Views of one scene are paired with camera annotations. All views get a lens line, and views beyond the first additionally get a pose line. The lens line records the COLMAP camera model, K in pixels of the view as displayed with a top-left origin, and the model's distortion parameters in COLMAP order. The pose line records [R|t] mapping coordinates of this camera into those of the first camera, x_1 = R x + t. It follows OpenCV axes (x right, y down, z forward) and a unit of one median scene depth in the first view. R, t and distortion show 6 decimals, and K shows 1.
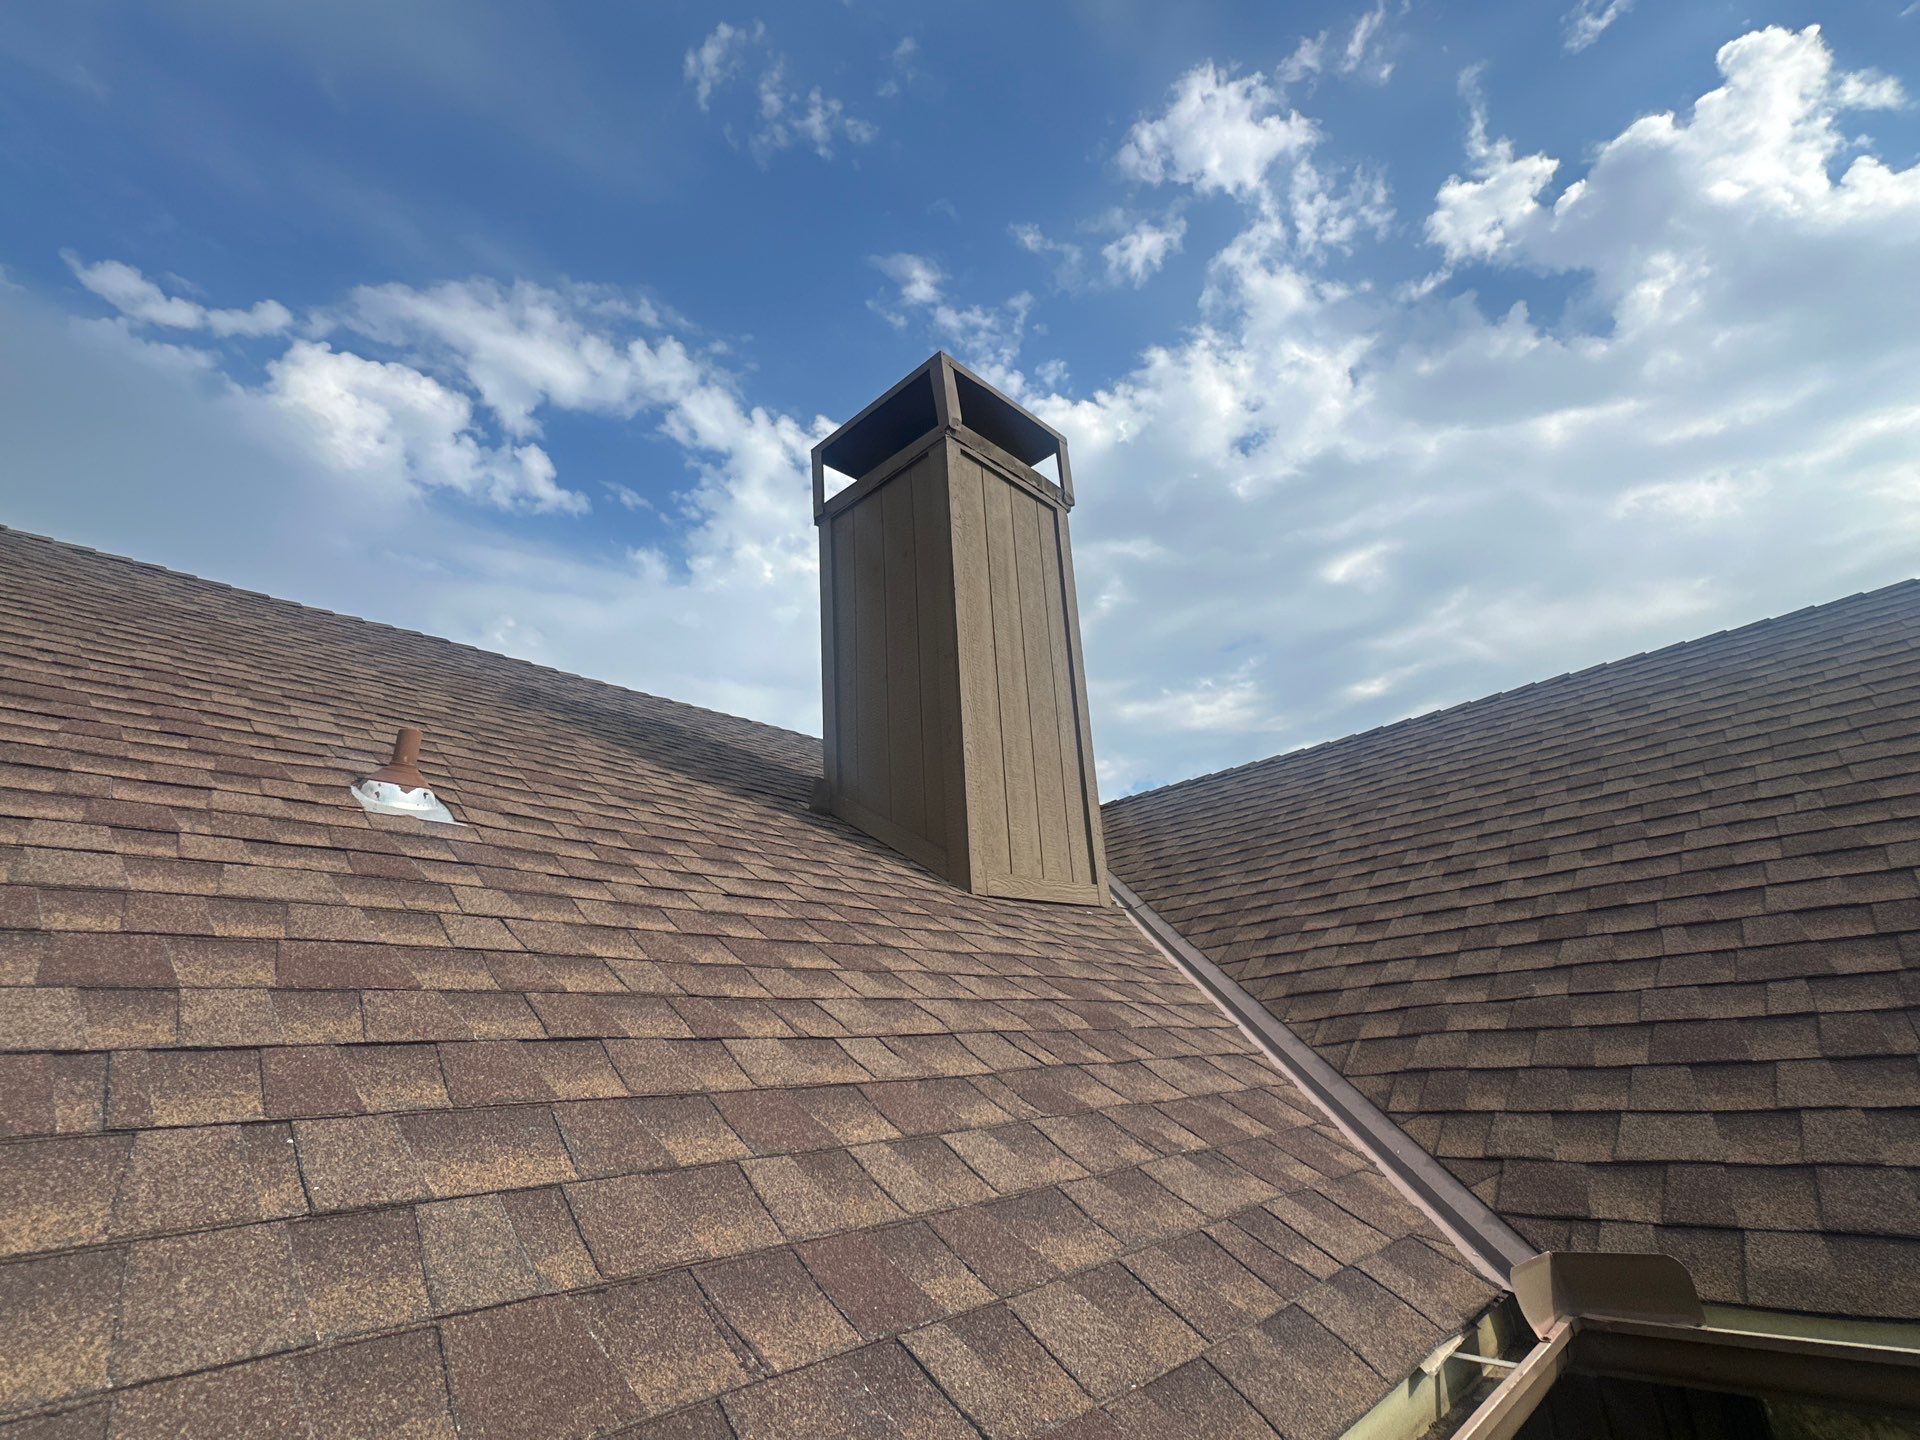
lens RADIAL K [[896.3, 0, 960.0], [0, 896.3, 720.0], [0, 0, 1]] dist [-0.004388, 0.001111]
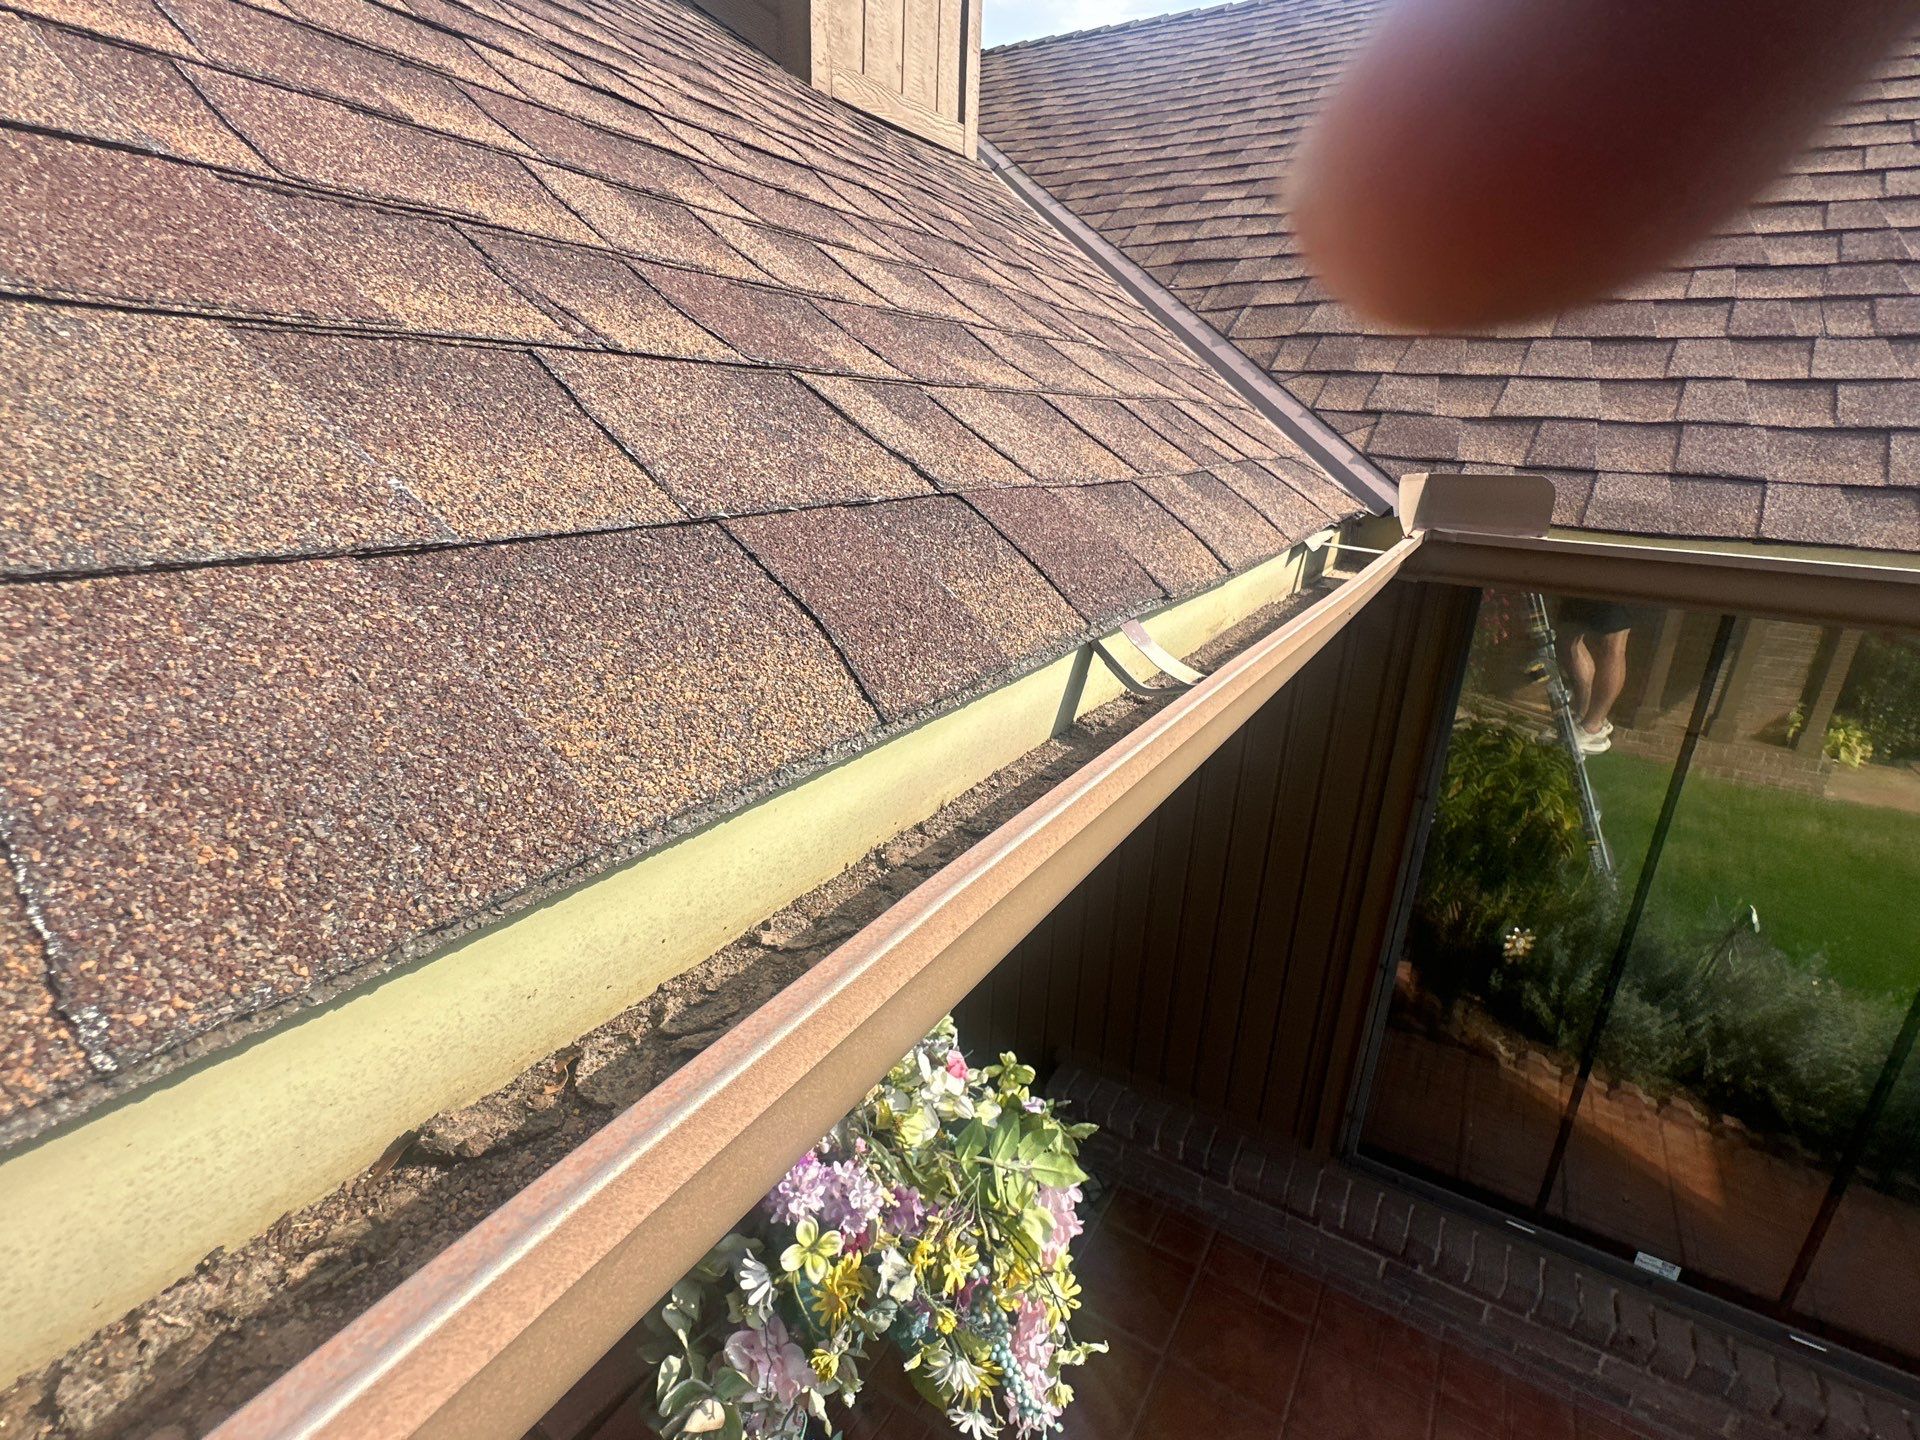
lens RADIAL K [[896.3, 0, 960.0], [0, 896.3, 720.0], [0, 0, 1]] dist [-0.004388, 0.001111]
pose [[0.972730, 0.024253, 0.230670, -0.048670], [-0.165693, 0.768587, 0.617915, 0.220091], [-0.162304, -0.639285, 0.751646, 0.133350]]
